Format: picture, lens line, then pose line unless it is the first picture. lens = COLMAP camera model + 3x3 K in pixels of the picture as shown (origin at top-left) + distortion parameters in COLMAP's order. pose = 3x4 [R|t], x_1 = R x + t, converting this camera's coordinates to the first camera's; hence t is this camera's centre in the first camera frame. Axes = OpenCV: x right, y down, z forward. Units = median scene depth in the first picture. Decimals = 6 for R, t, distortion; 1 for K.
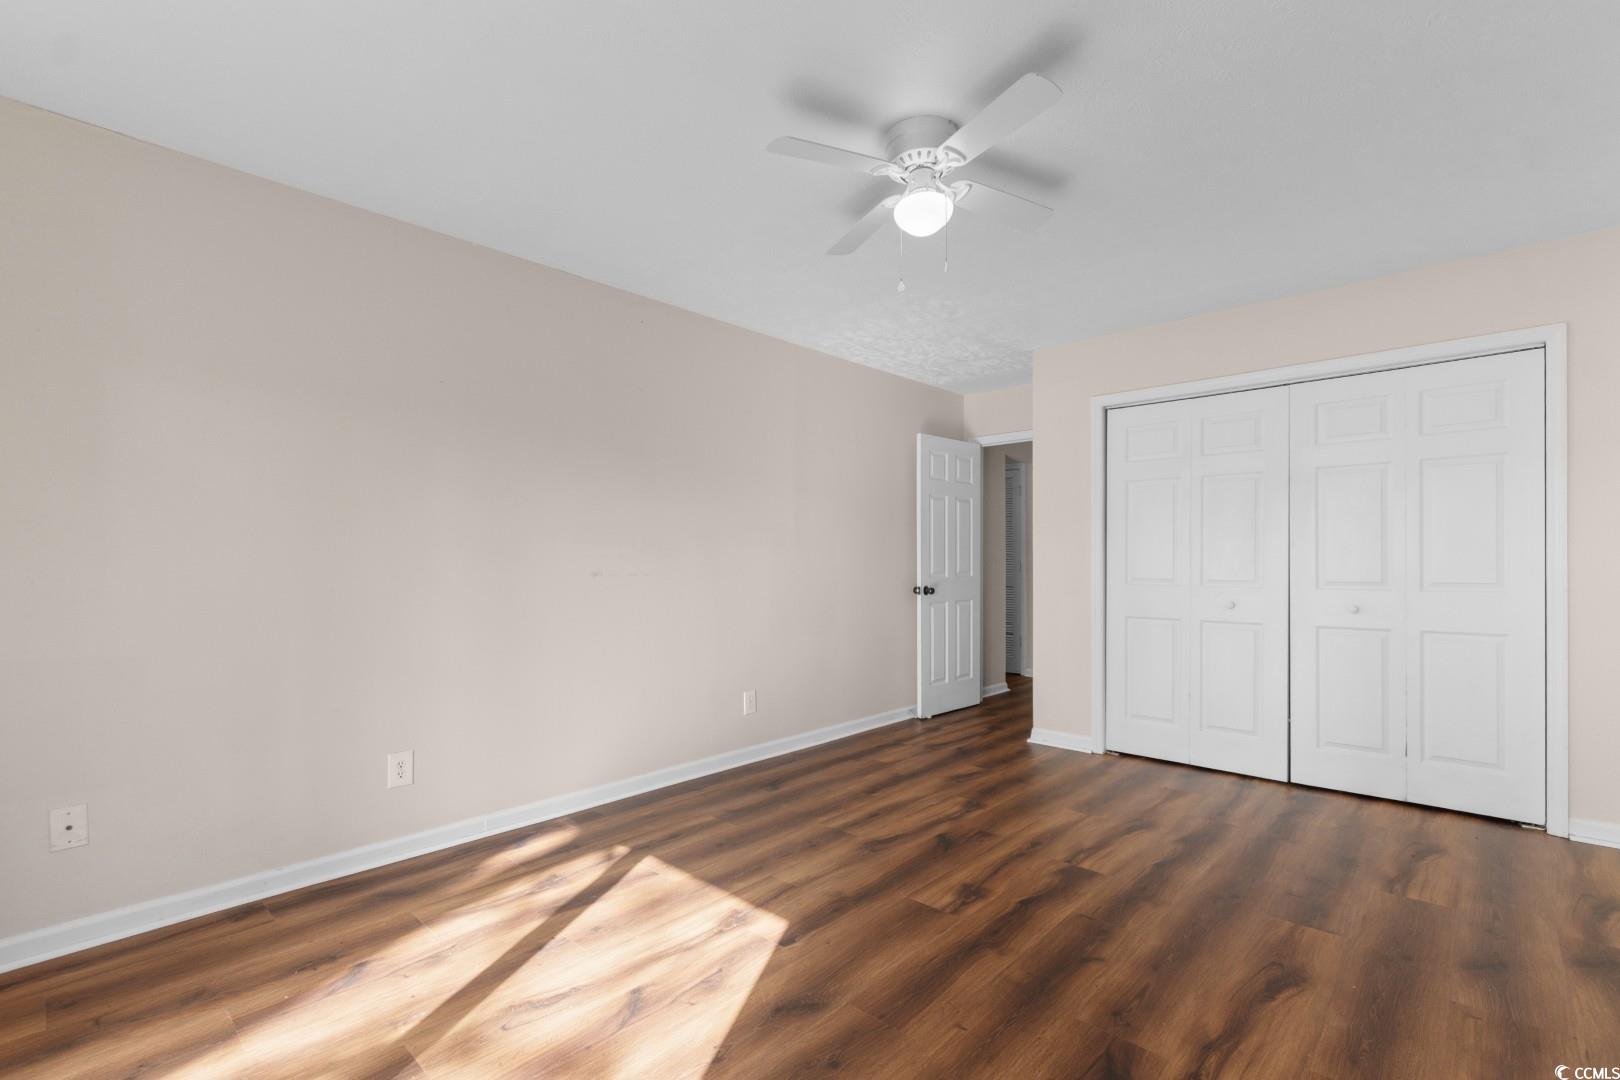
lens RADIAL K [[741.3, 0, 809.6], [0, 741.3, 549.4], [0, 0, 1]] dist [0.010120, -0.000087]
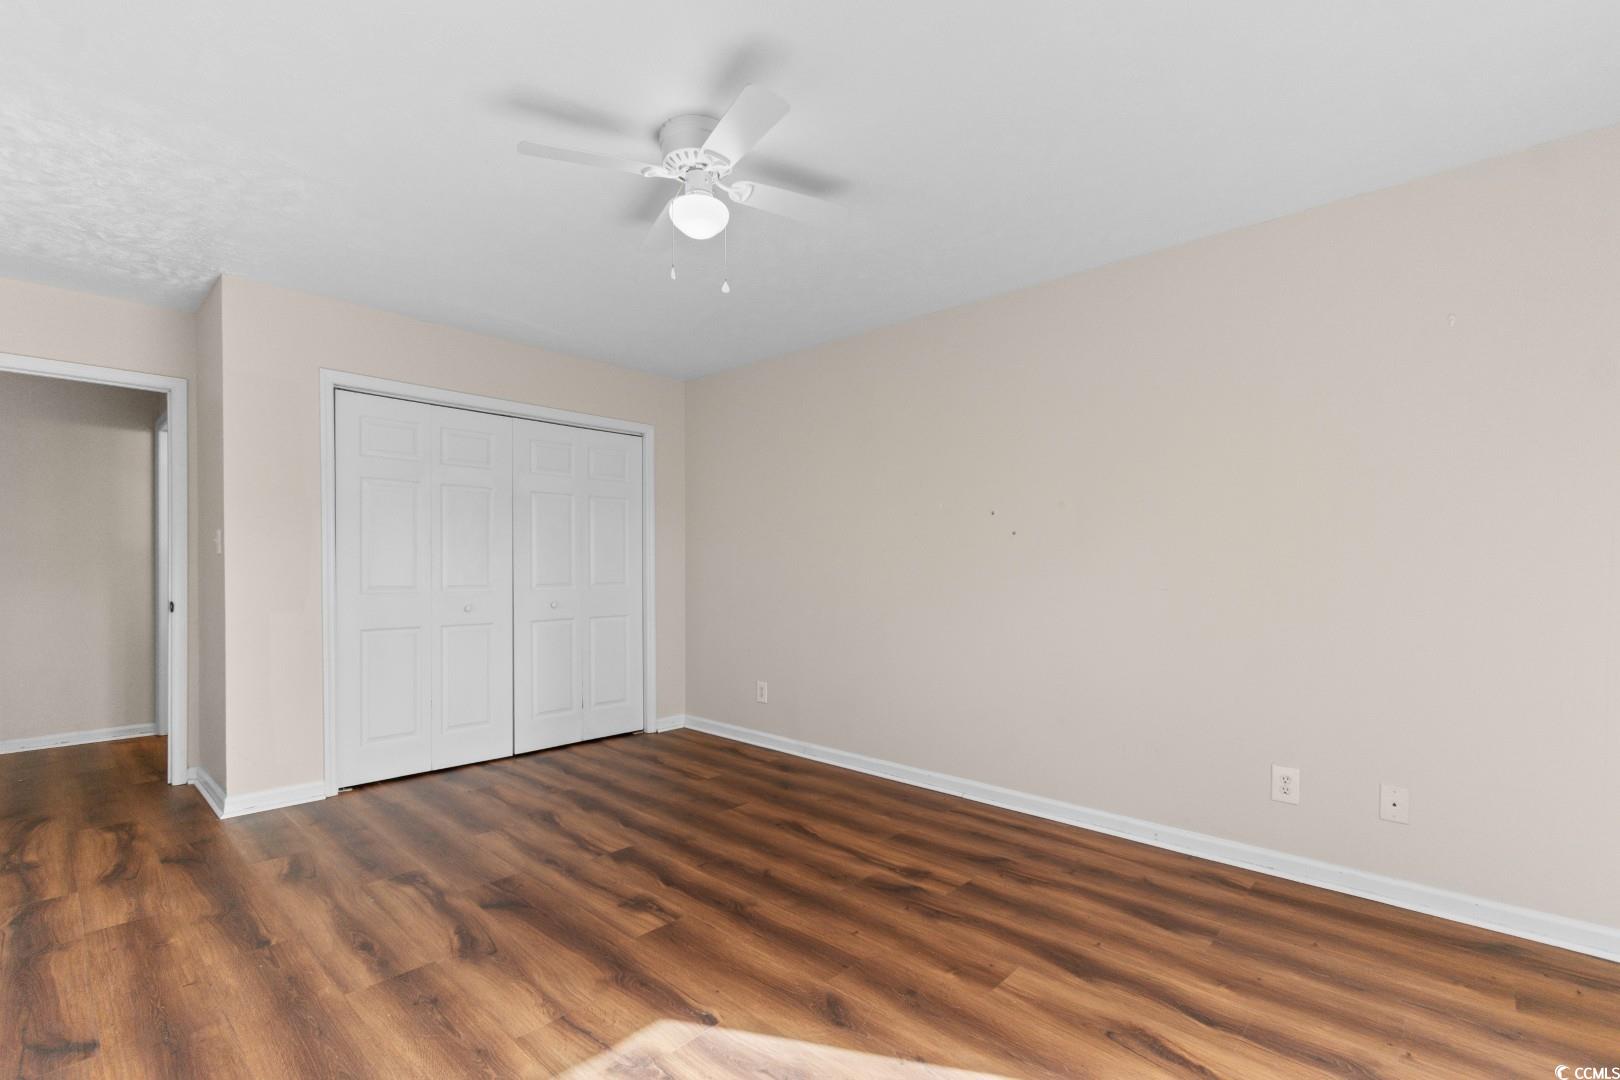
lens RADIAL K [[741.3, 0, 803.1], [0, 741.3, 568.1], [0, 0, 1]] dist [0.010120, -0.000087]
pose [[-0.011475, -0.001110, 0.999934, -0.634693], [-0.017046, 0.999854, 0.000914, 0.008613], [-0.999789, -0.017034, -0.011493, 0.659093]]
